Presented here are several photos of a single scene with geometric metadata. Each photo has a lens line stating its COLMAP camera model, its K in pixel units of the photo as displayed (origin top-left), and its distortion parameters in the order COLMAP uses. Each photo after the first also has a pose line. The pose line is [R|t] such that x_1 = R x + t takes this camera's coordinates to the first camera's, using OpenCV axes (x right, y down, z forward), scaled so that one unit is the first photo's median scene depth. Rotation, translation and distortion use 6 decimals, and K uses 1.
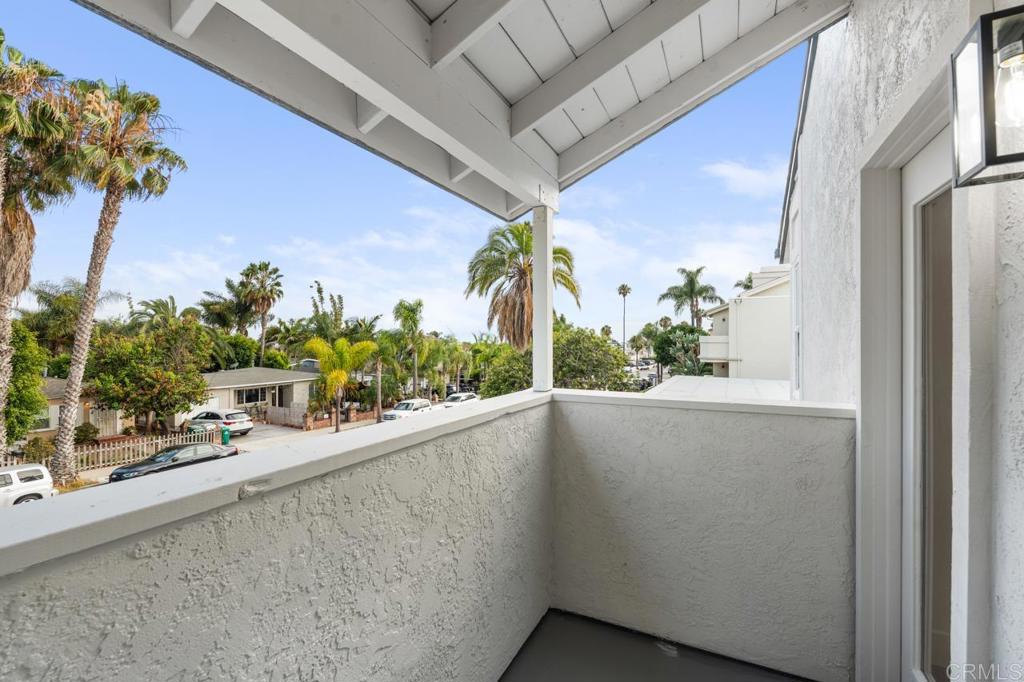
lens RADIAL K [[459.3, 0, 513.8], [0, 459.3, 338.9], [0, 0, 1]] dist [-0.001390, -0.000161]
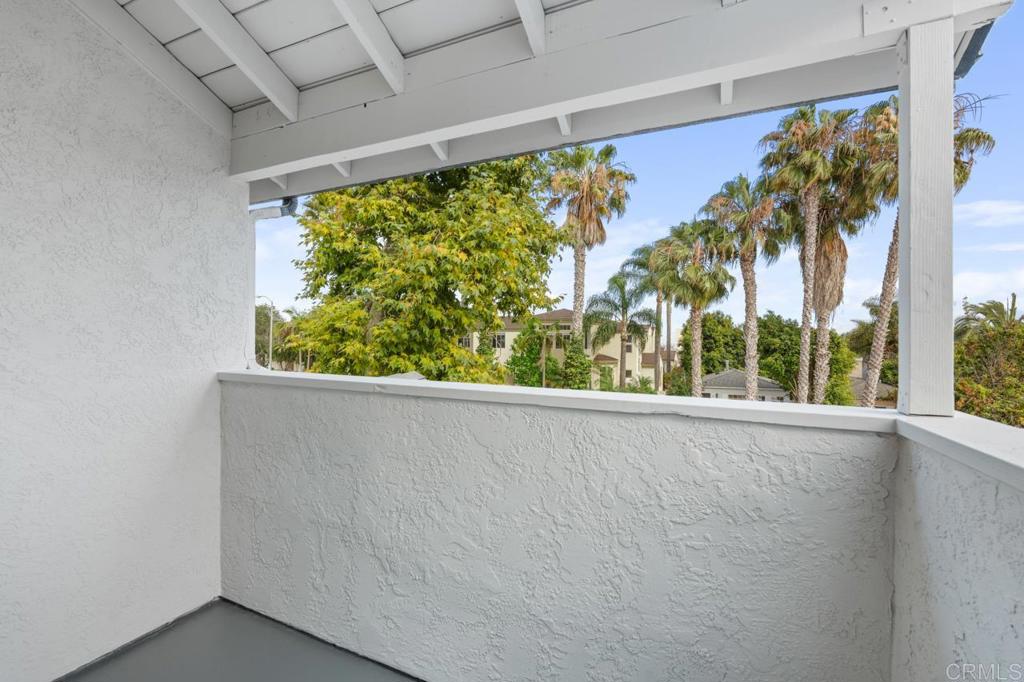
lens RADIAL K [[459.3, 0, 514.4], [0, 459.3, 343.6], [0, 0, 1]] dist [-0.001390, -0.000161]
pose [[0.005947, -0.003973, -0.999974, 0.133474], [-0.012150, 0.999918, -0.004045, 0.011730], [0.999909, 0.012173, 0.005898, 0.145429]]
